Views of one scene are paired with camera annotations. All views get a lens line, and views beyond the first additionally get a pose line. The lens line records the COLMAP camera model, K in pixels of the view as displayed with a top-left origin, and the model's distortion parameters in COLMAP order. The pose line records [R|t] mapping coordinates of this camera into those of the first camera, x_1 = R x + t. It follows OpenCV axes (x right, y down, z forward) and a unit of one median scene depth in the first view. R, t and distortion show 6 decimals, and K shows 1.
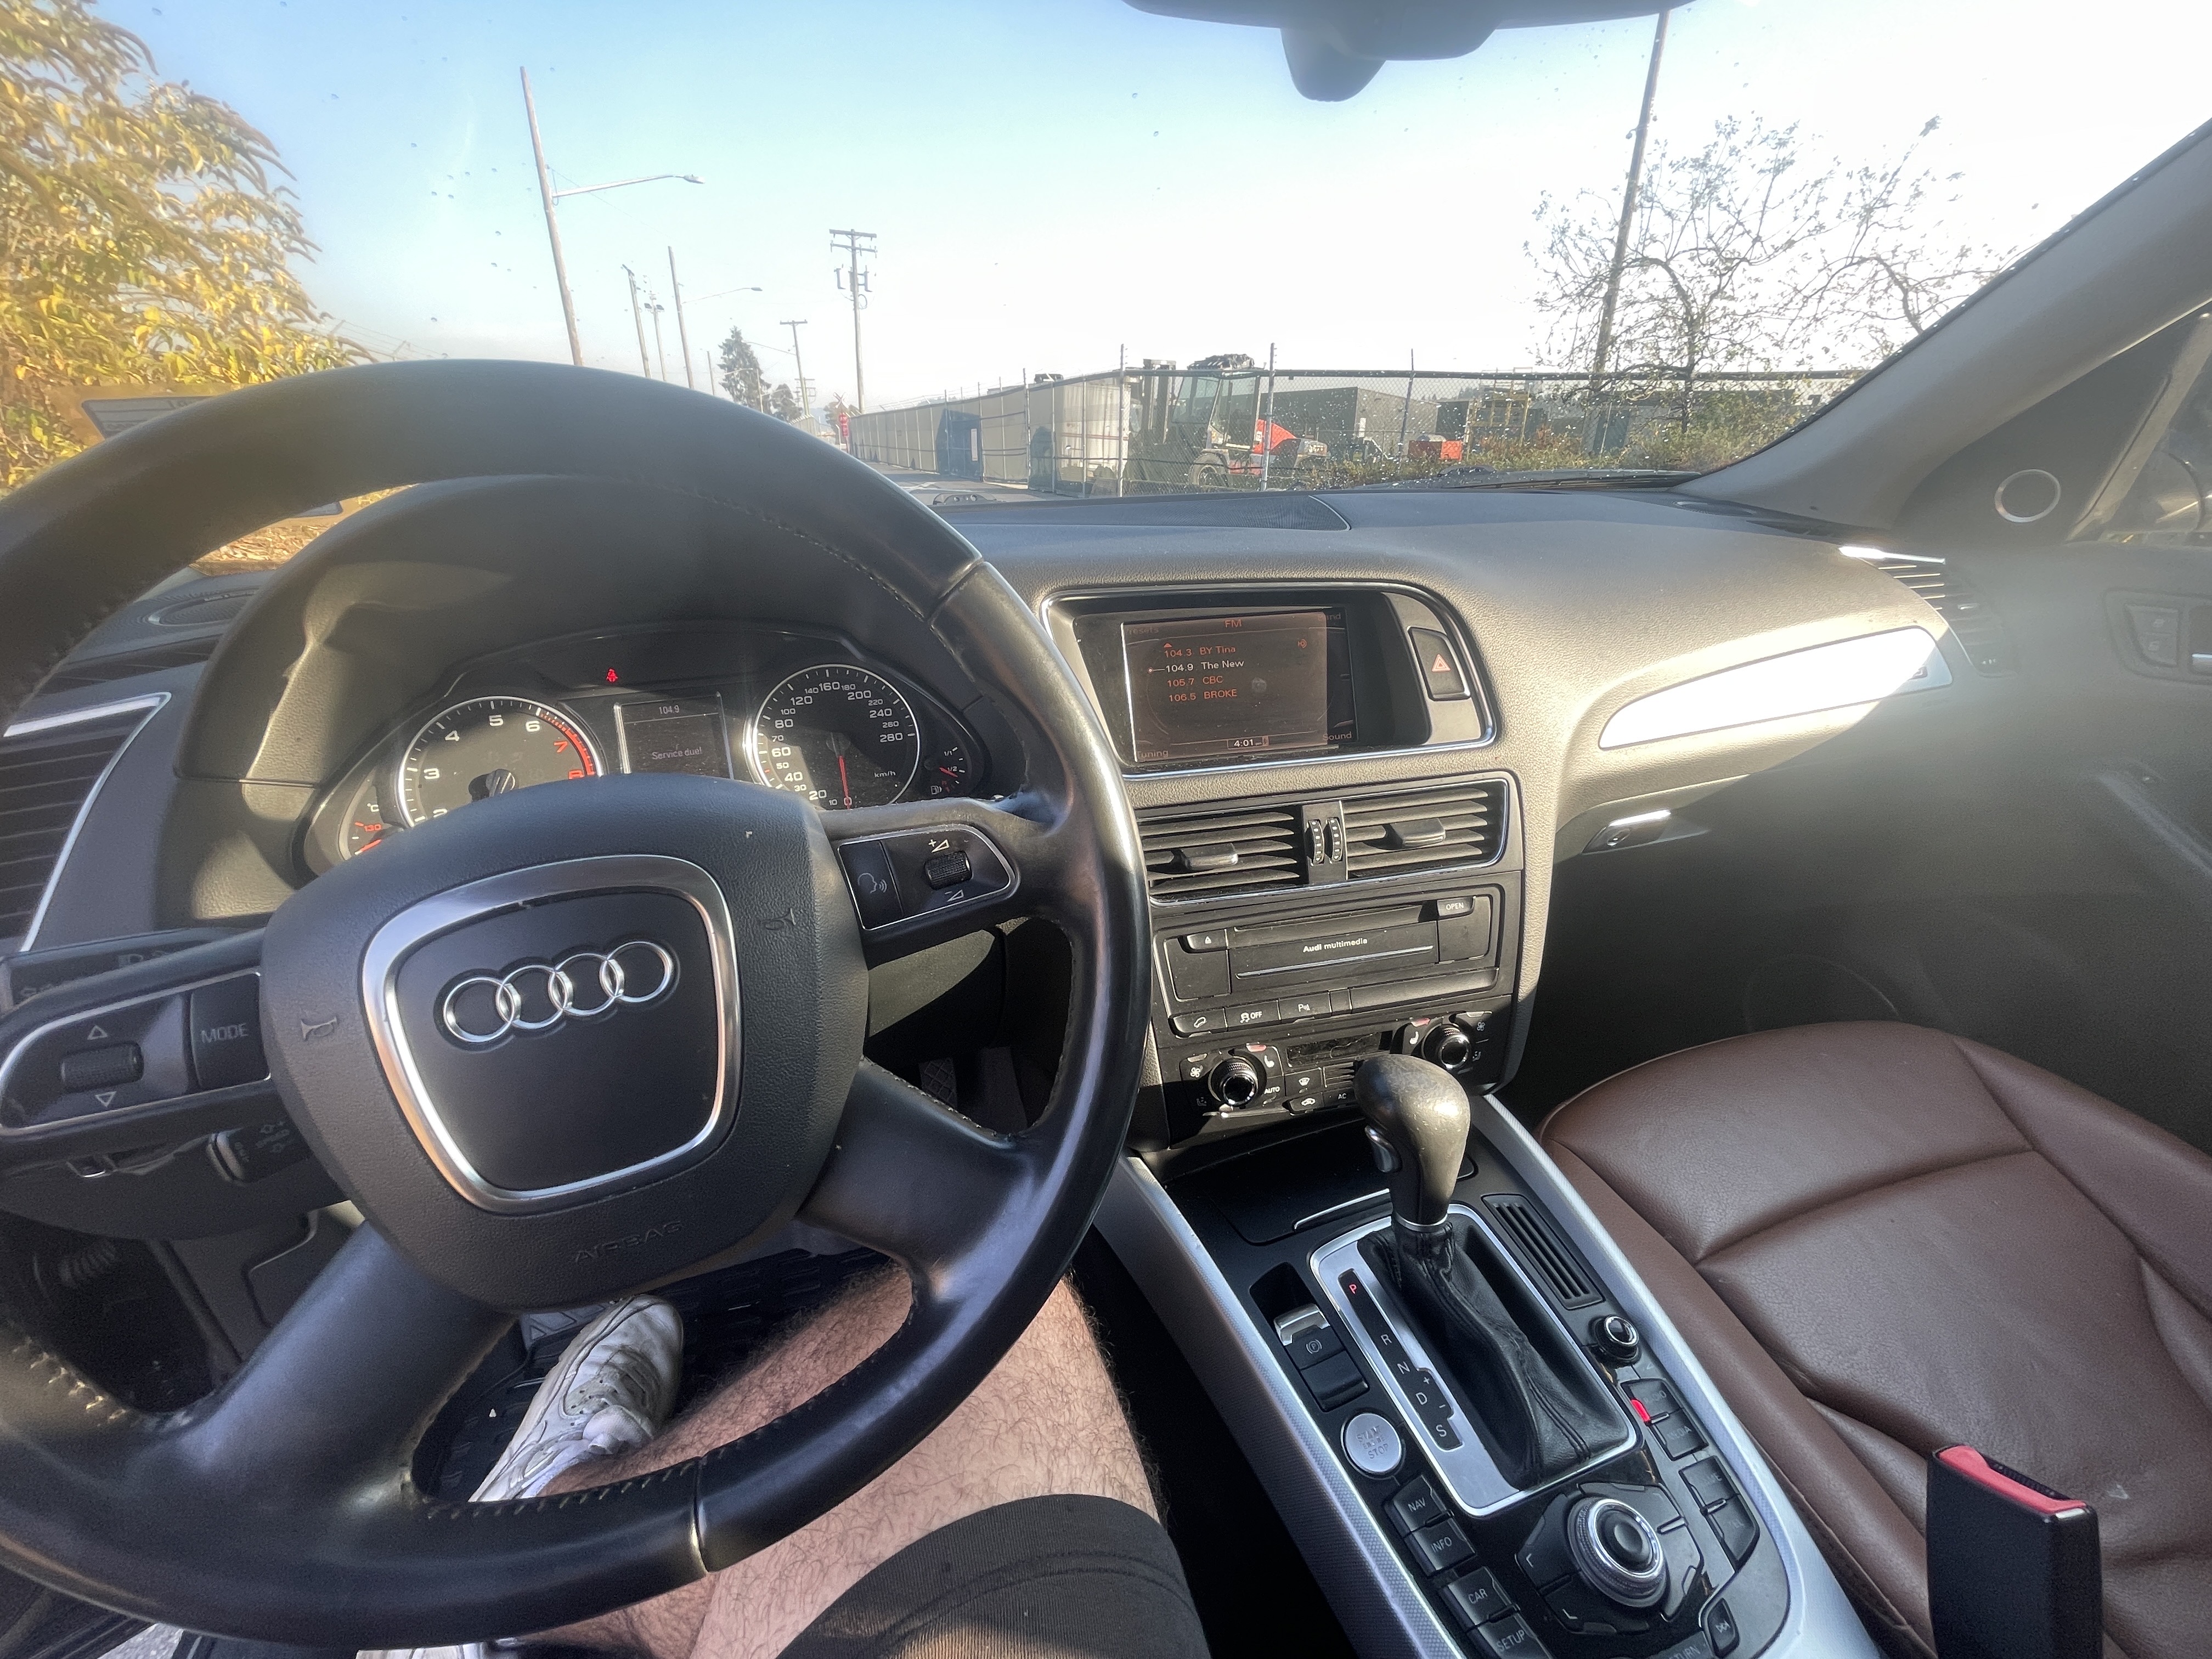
lens RADIAL K [[897.0, 0, 1095.1], [0, 897.0, 828.7], [0, 0, 1]] dist [-0.002051, 0.000711]
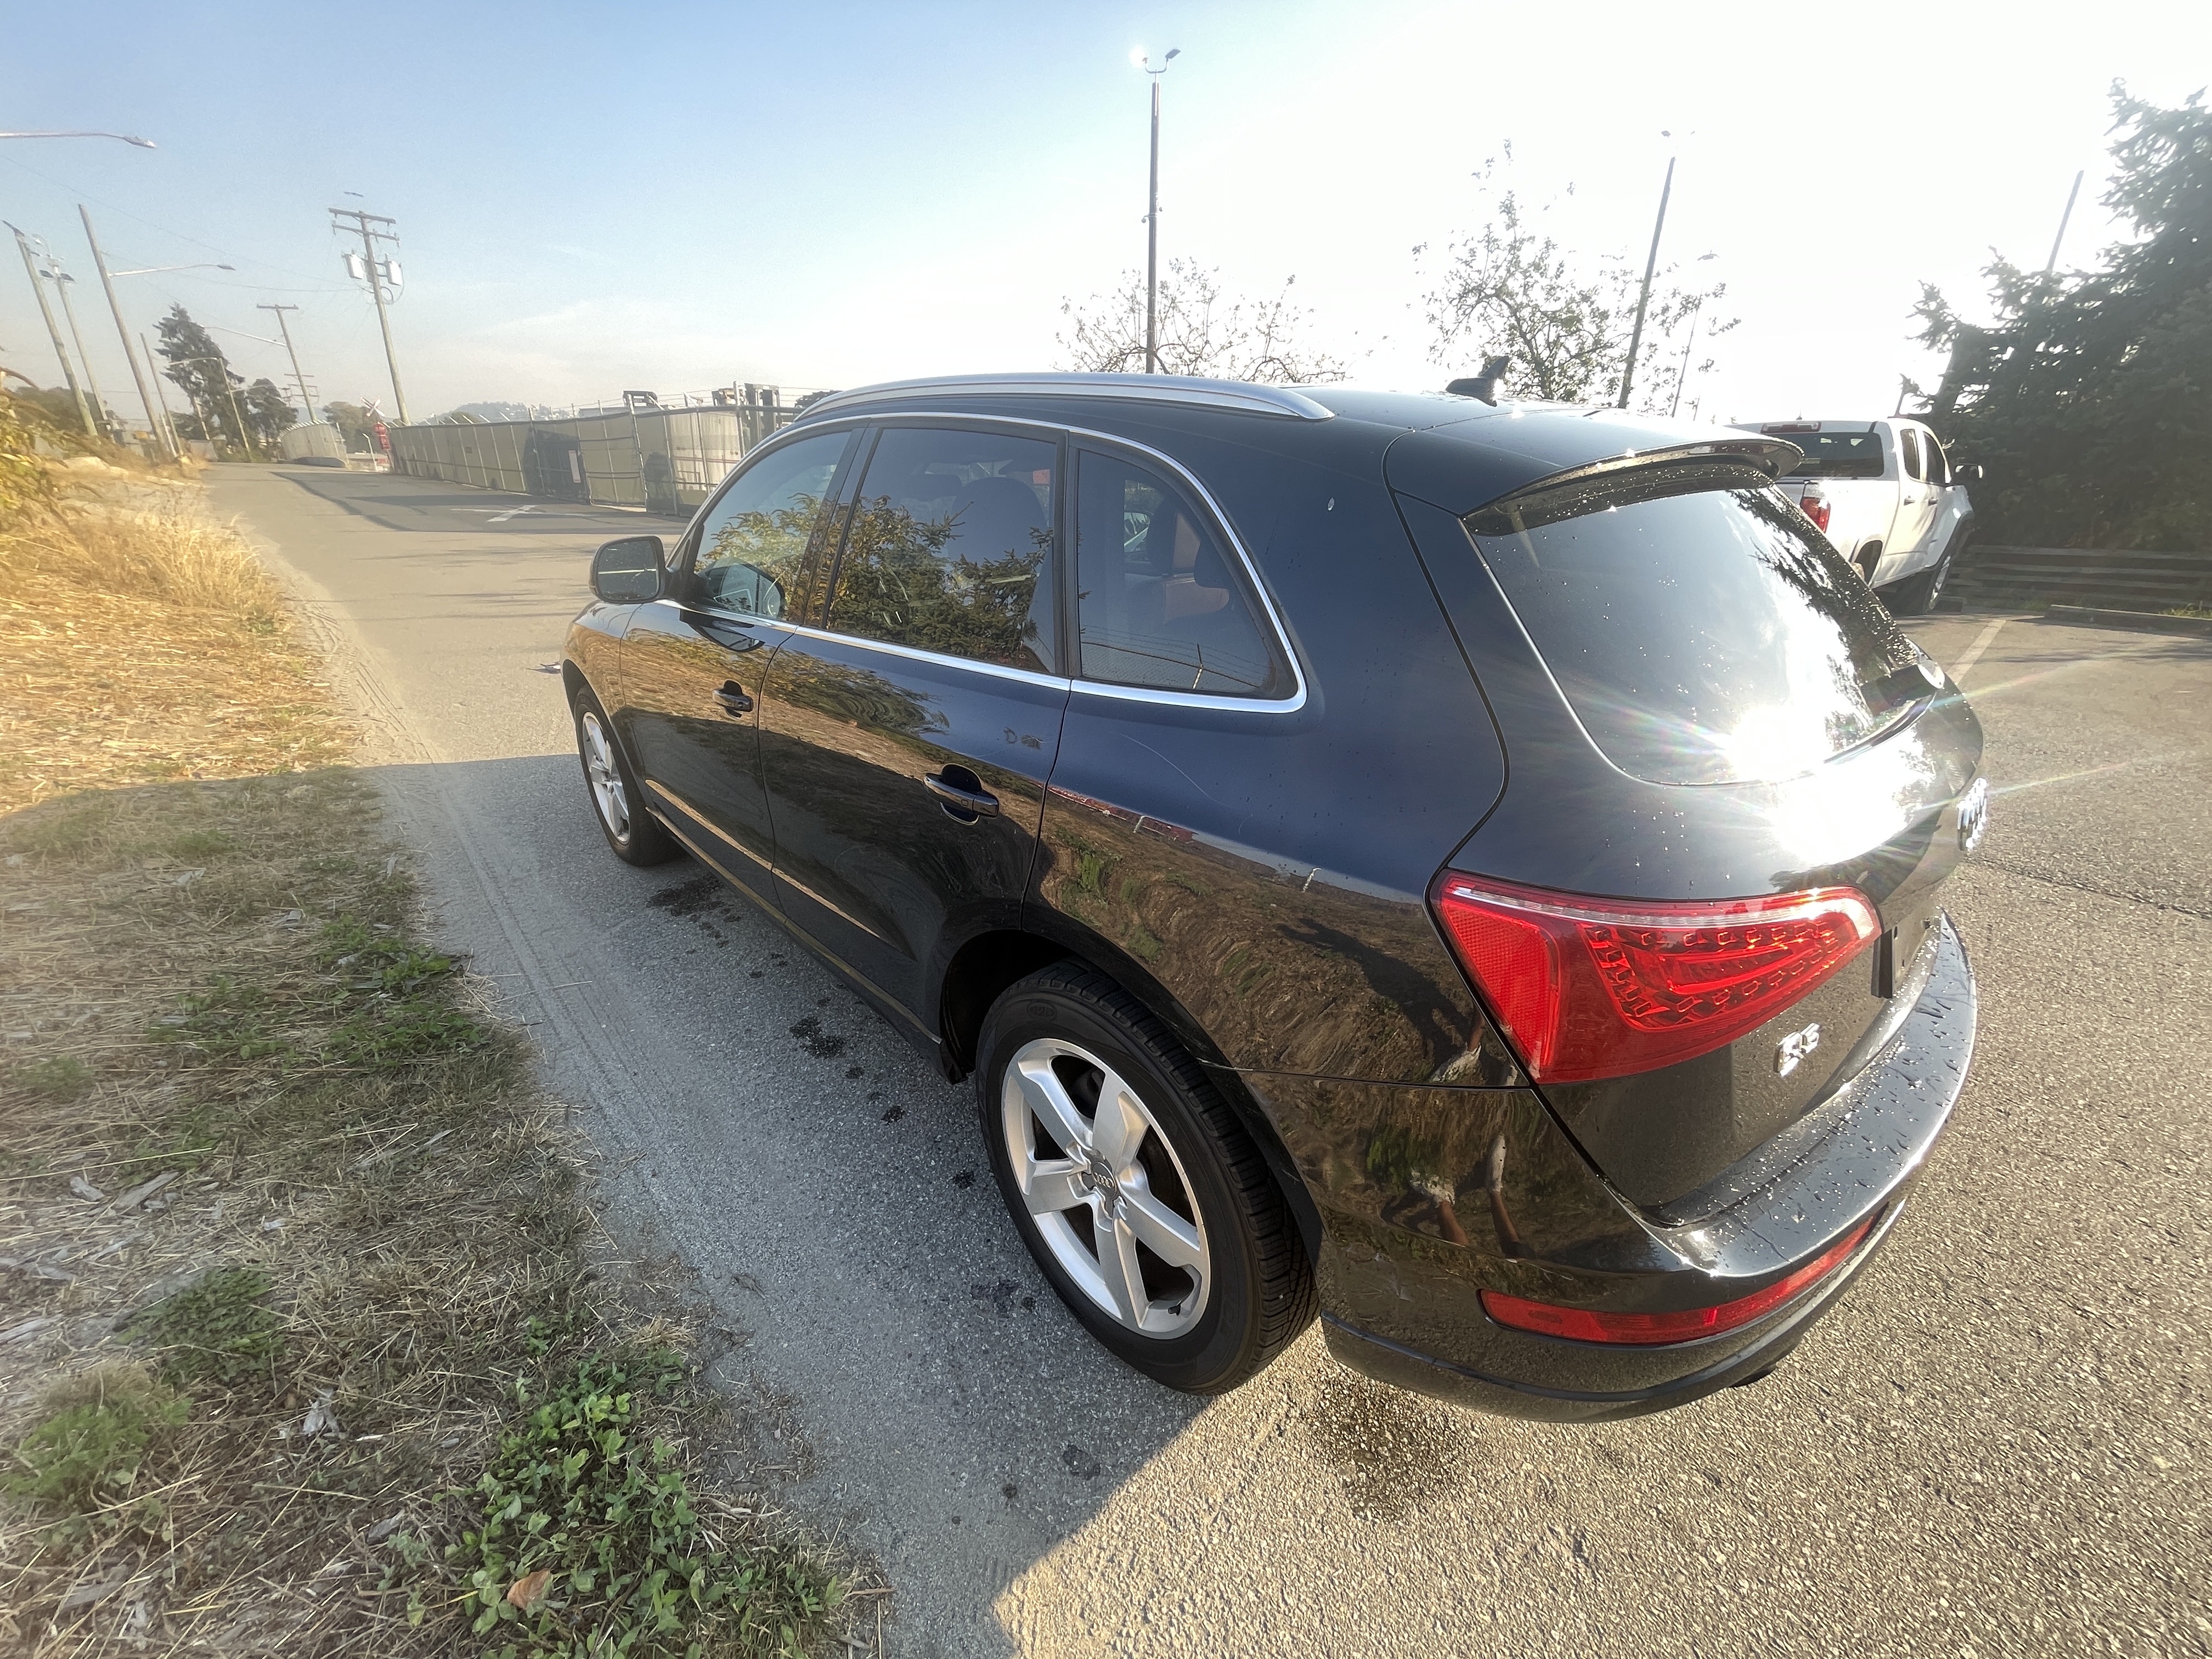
lens RADIAL K [[897.0, 0, 1098.2], [0, 897.0, 830.3], [0, 0, 1]] dist [-0.002051, 0.000711]
pose [[0.921407, -0.133620, 0.364905, -0.020620], [0.138876, 0.990238, 0.011933, 0.030857], [-0.362937, 0.039681, 0.930968, -0.096917]]
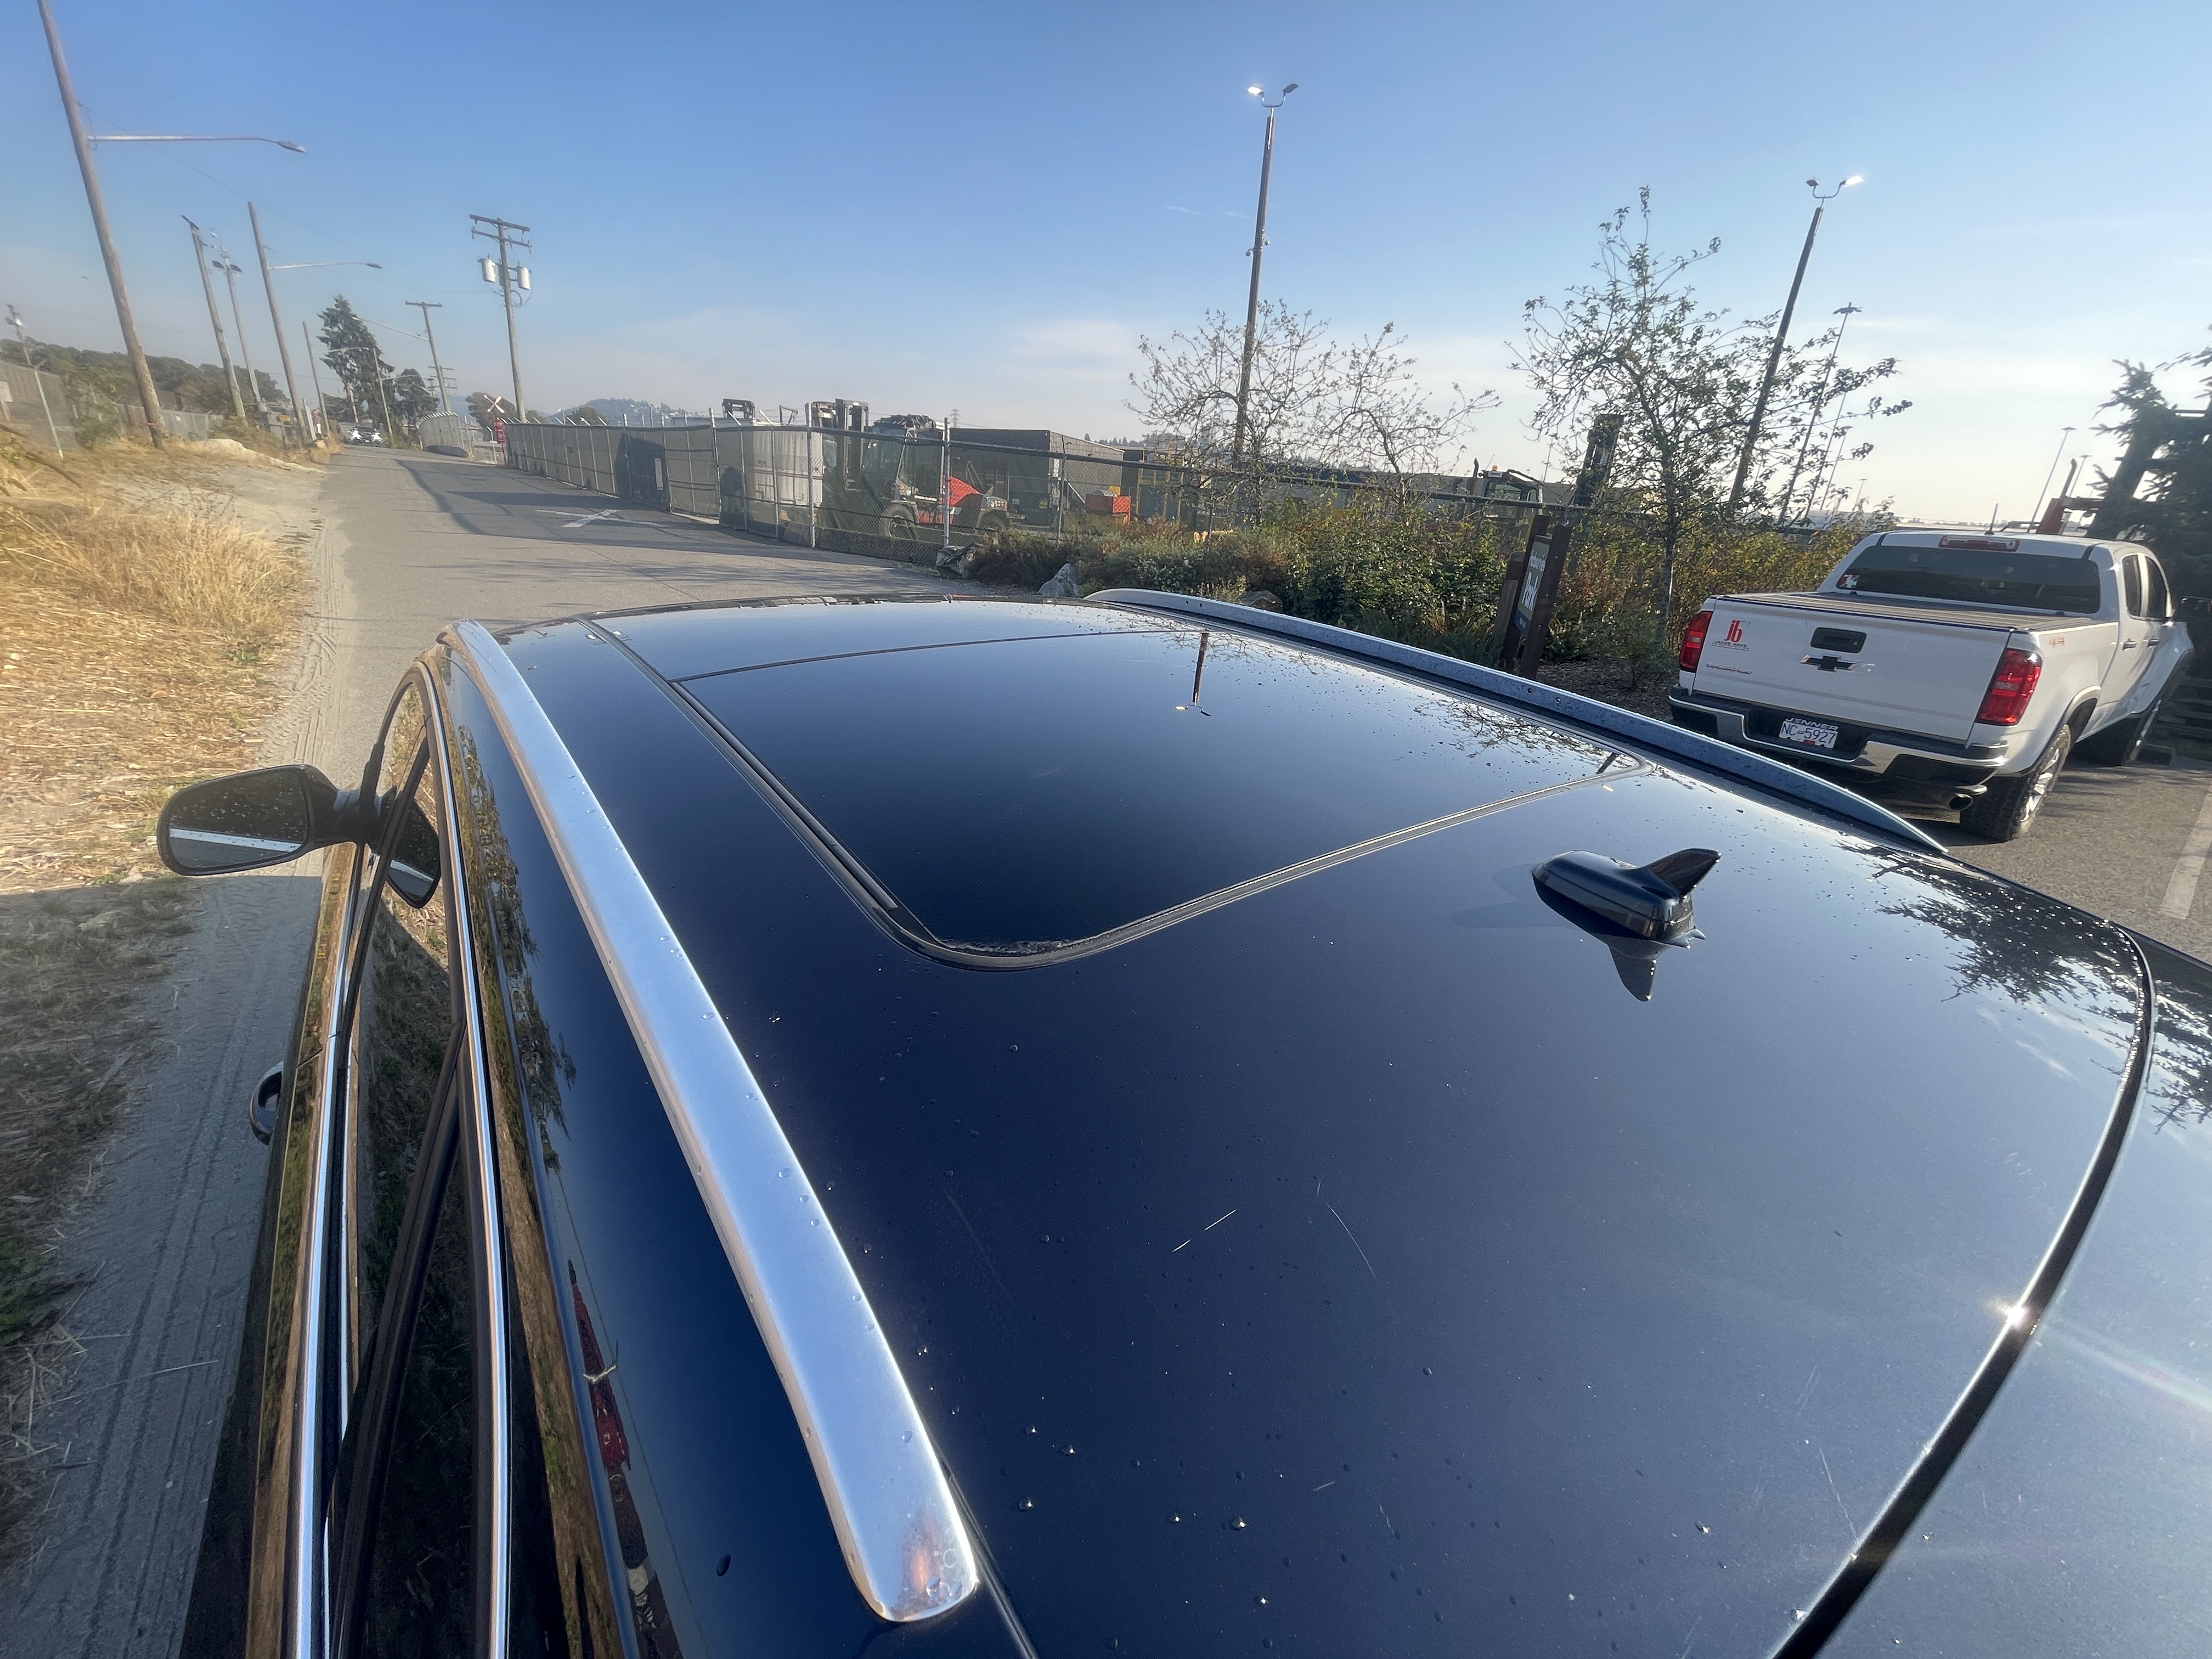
lens RADIAL K [[897.0, 0, 1098.6], [0, 897.0, 832.0], [0, 0, 1]] dist [-0.002051, 0.000711]
pose [[0.952183, -0.049969, 0.301416, 0.008506], [0.057051, 0.998263, -0.014733, 0.004222], [-0.300156, 0.031224, 0.953379, -0.069720]]
